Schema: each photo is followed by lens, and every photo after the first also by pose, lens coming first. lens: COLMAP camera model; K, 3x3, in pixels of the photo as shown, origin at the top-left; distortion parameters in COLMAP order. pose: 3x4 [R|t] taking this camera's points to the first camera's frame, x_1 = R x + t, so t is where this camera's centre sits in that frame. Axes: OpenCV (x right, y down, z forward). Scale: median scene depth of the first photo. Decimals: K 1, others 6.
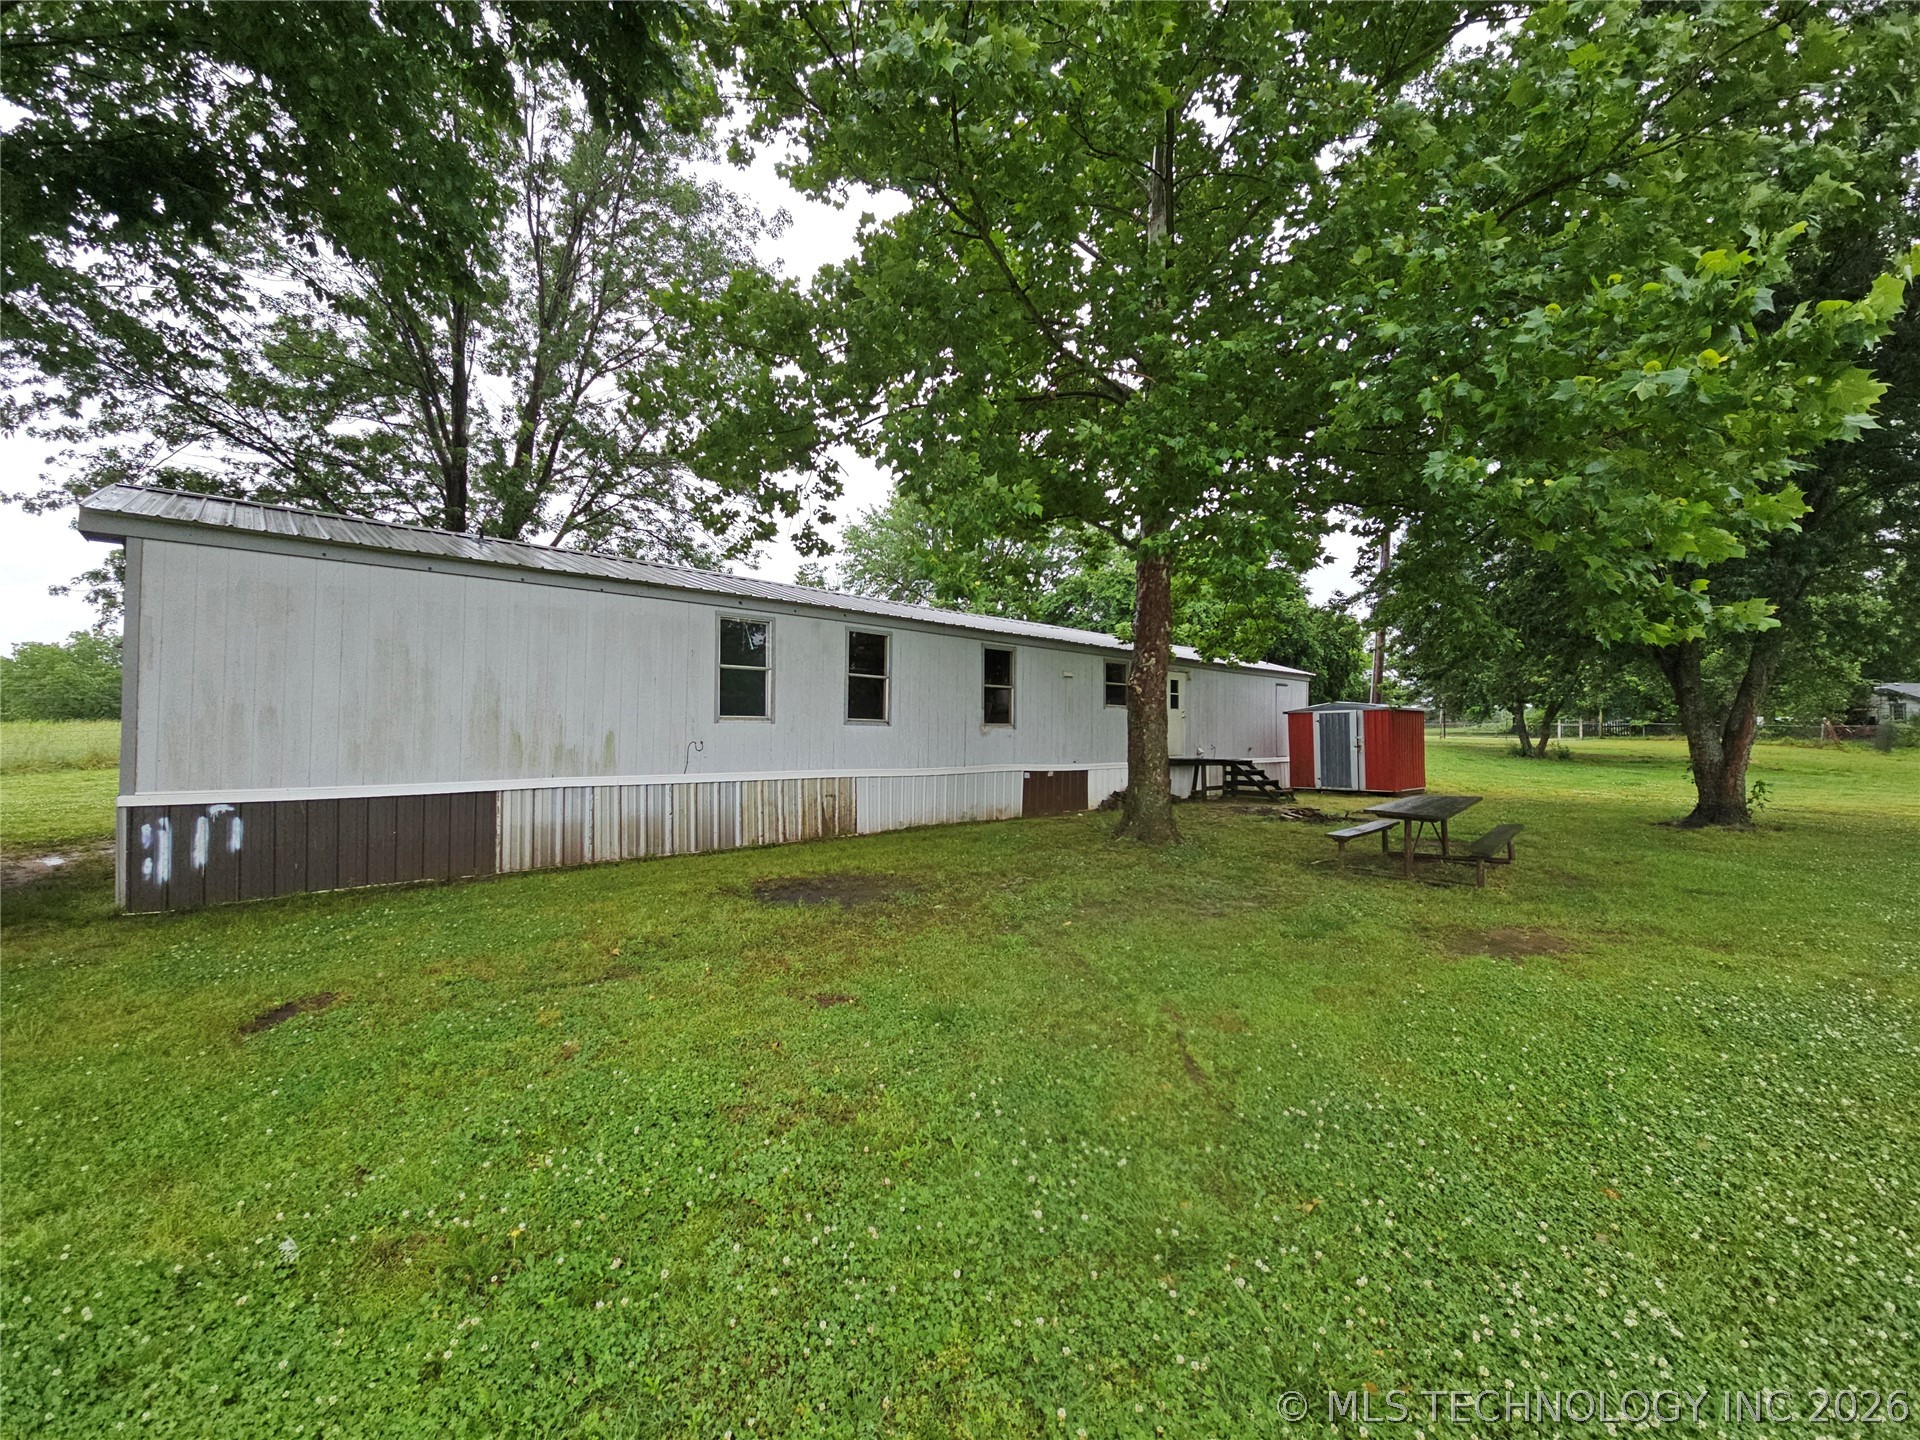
lens RADIAL K [[778.0, 0, 962.6], [0, 778.0, 720.2], [0, 0, 1]] dist [0.007071, -0.007201]
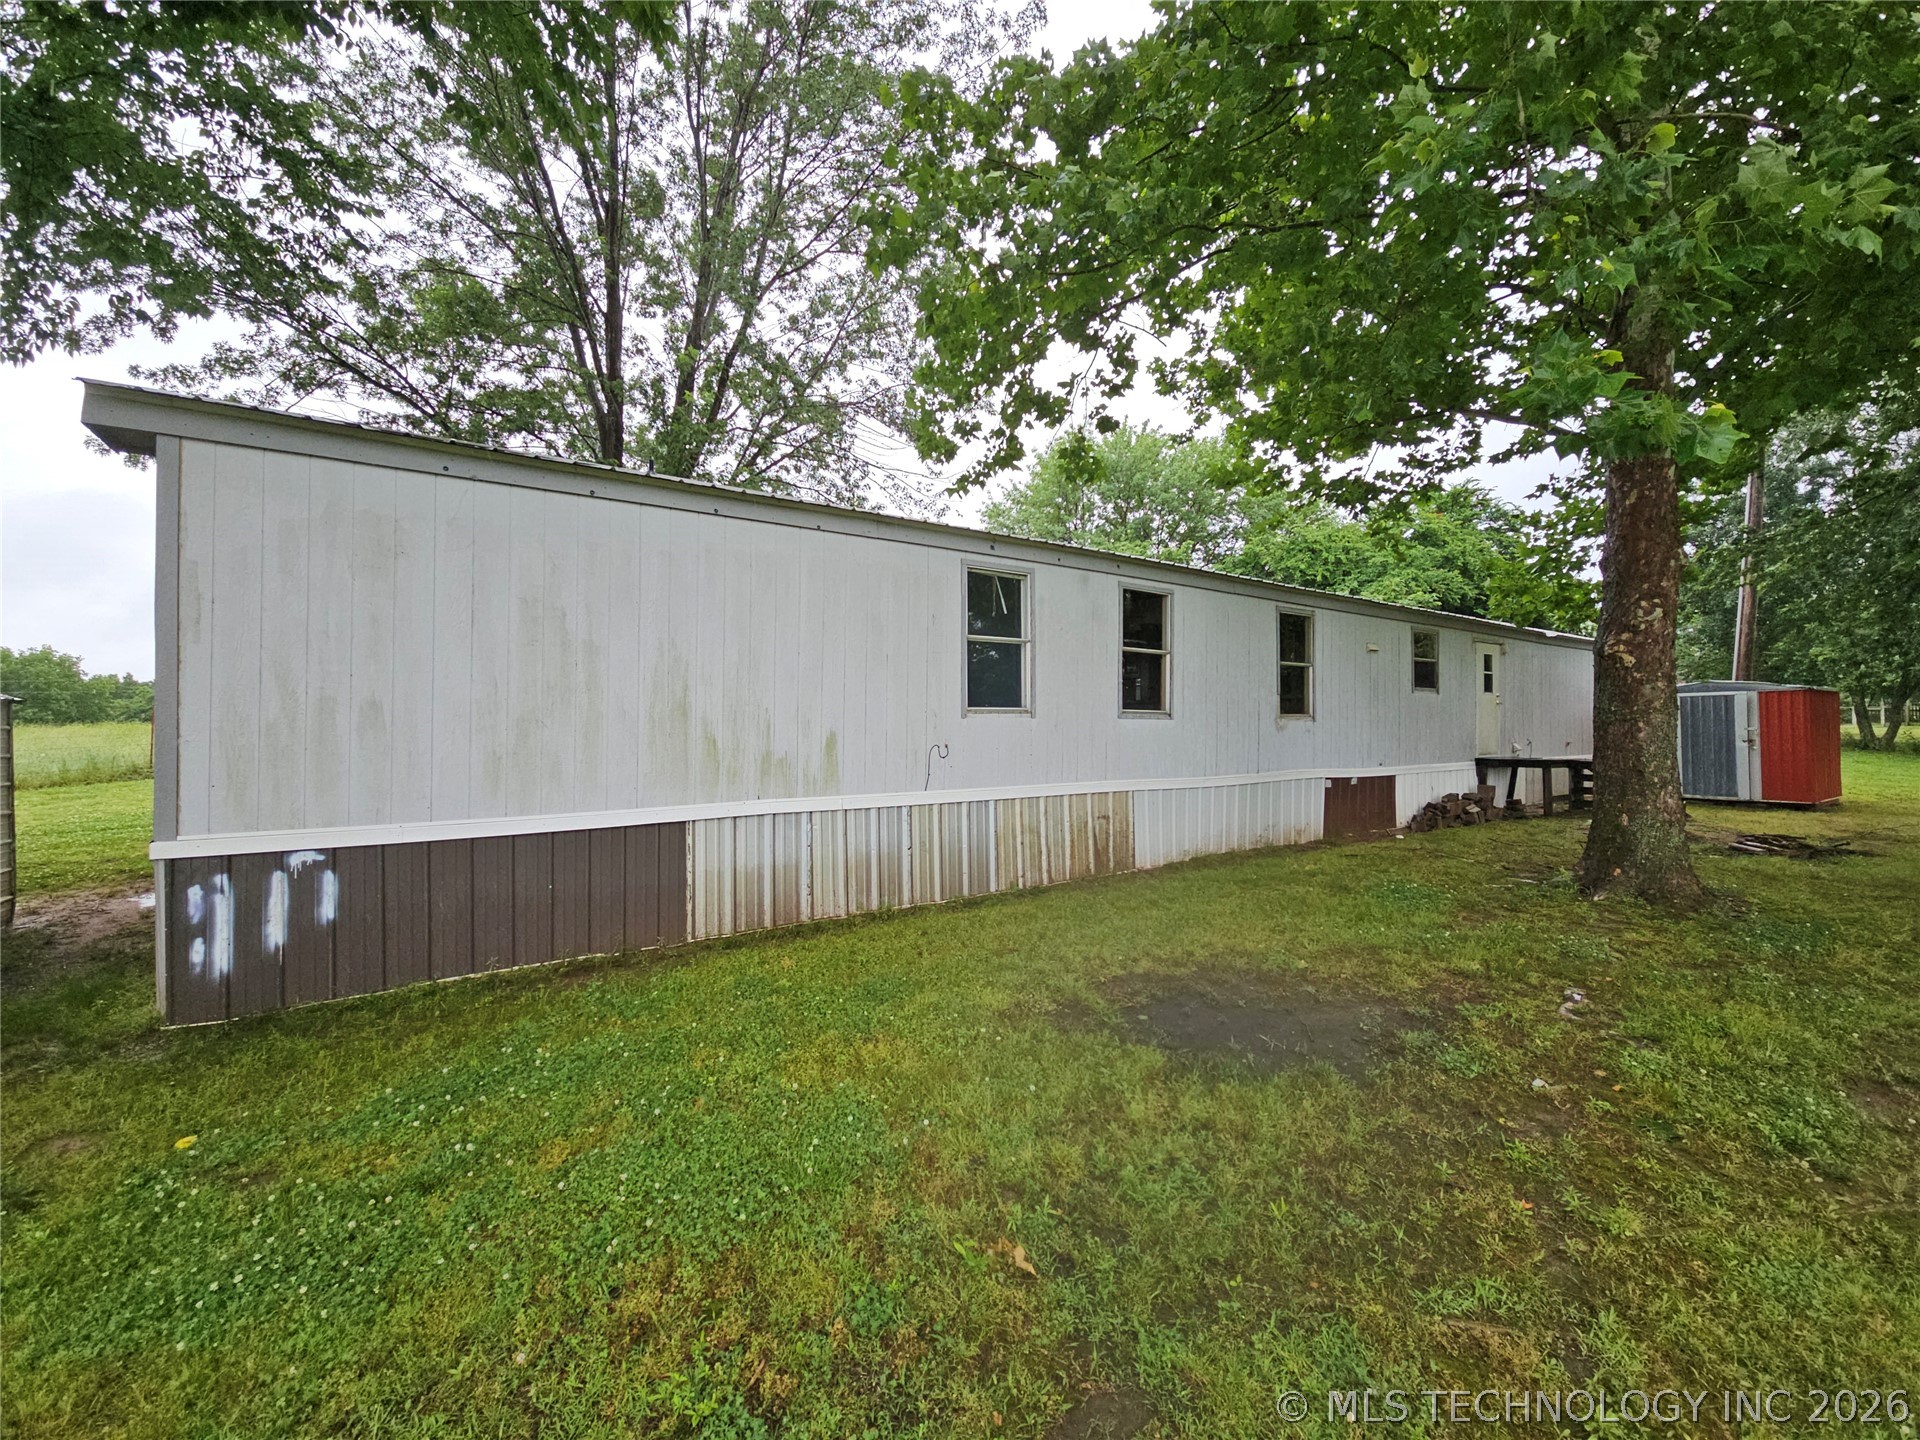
lens RADIAL K [[778.0, 0, 960.3], [0, 778.0, 718.8], [0, 0, 1]] dist [0.007071, -0.007201]
pose [[0.989400, -0.007750, -0.145011, -0.213136], [0.009407, 0.999898, 0.010745, -0.003222], [0.144913, -0.011996, 0.989372, 0.294901]]
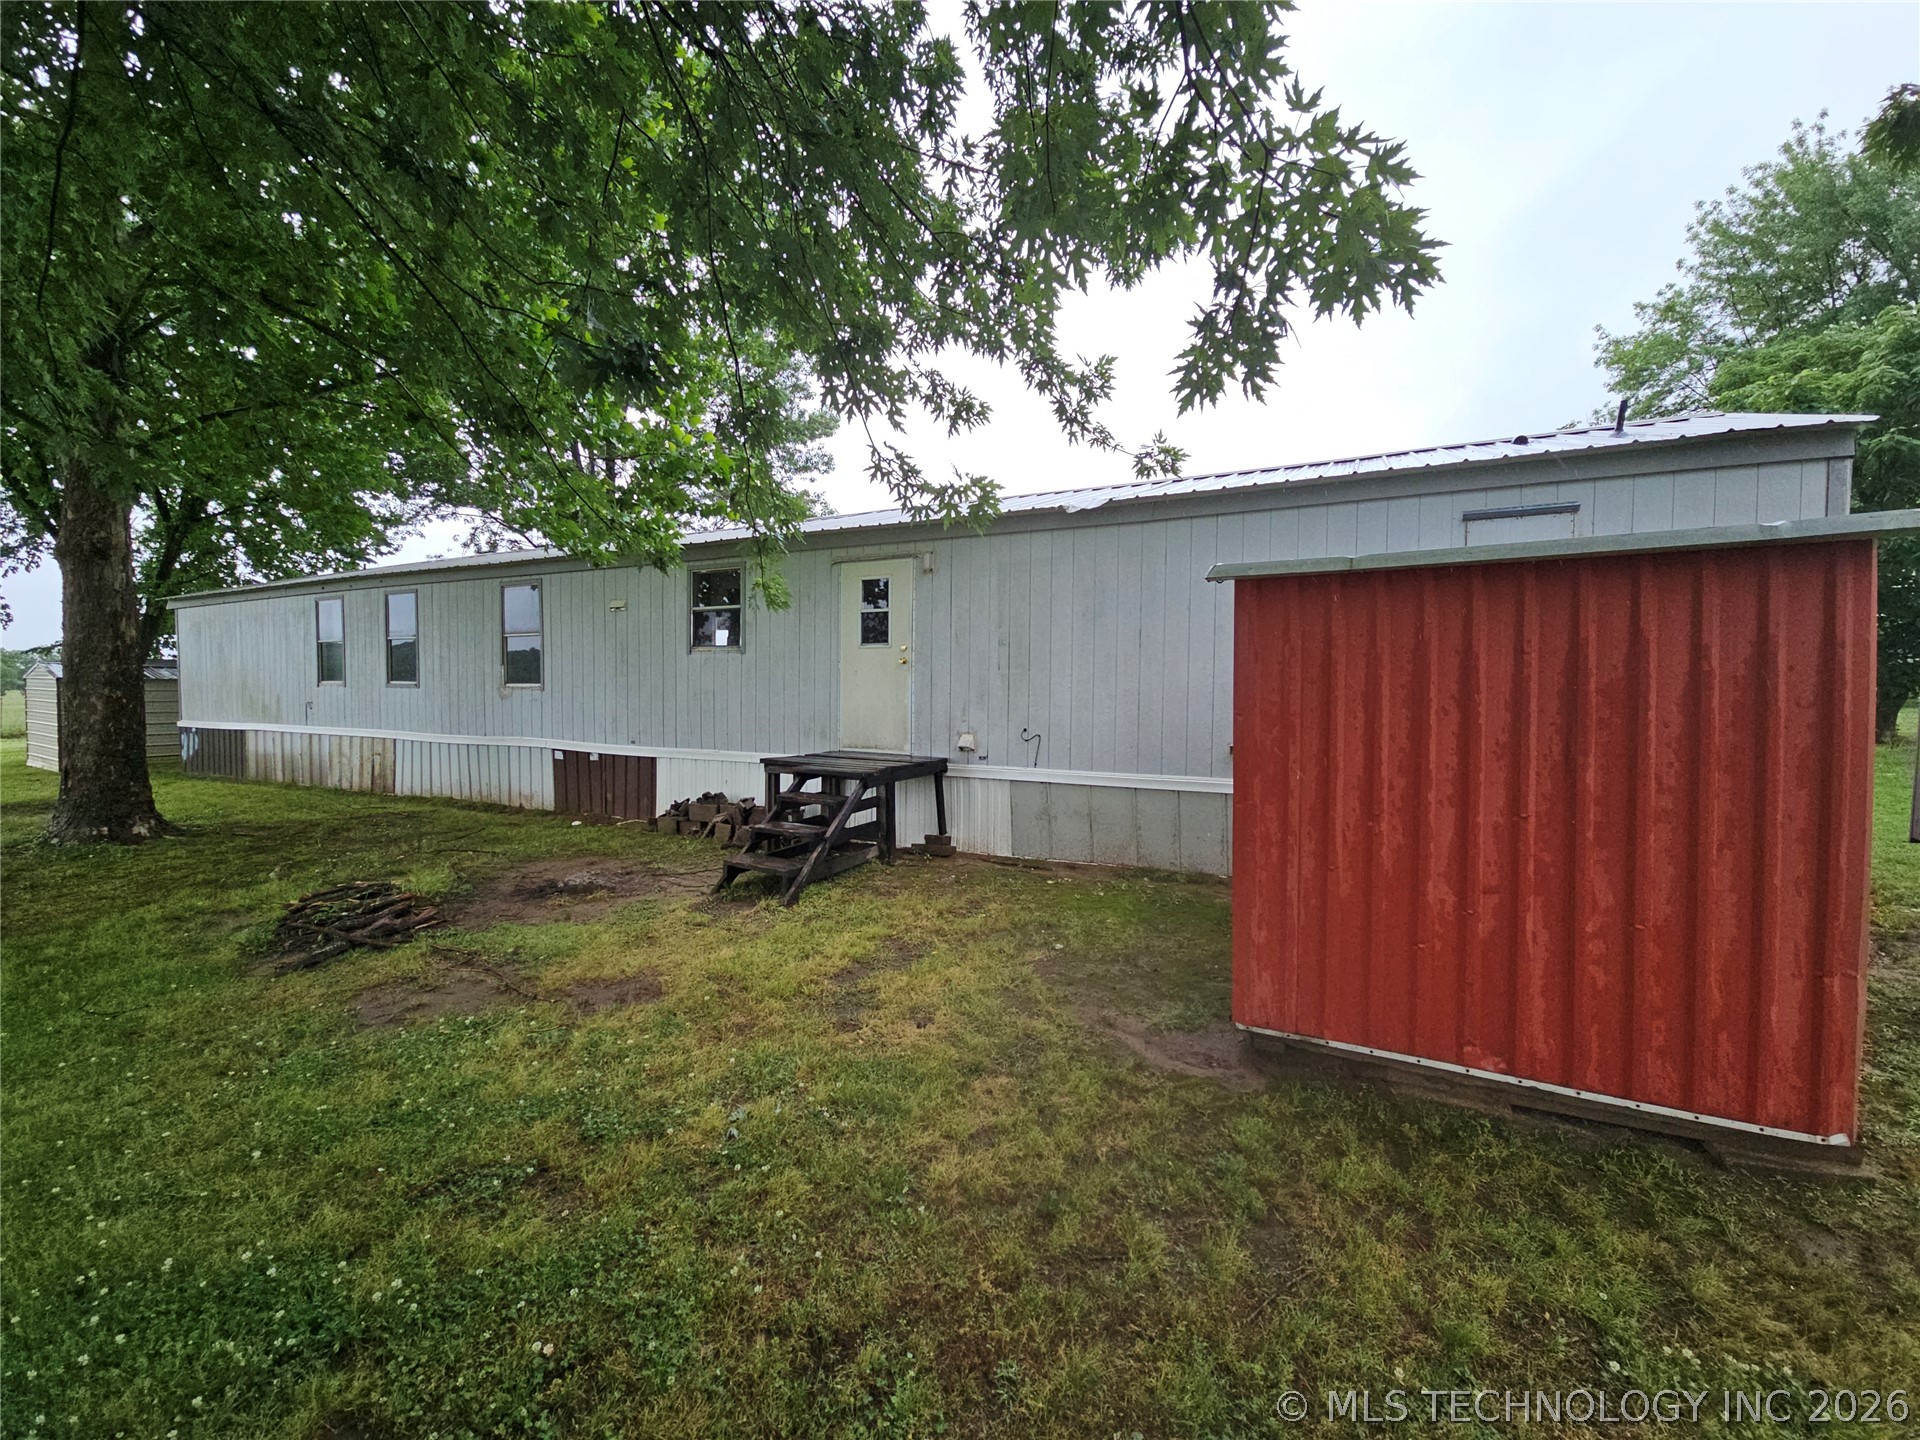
lens RADIAL K [[778.0, 0, 963.8], [0, 778.0, 715.2], [0, 0, 1]] dist [0.007071, -0.007201]
pose [[0.334860, 0.019410, -0.942068, 1.208301], [0.011900, 0.999621, 0.024826, 0.027645], [0.942193, -0.019524, 0.334502, 1.518469]]
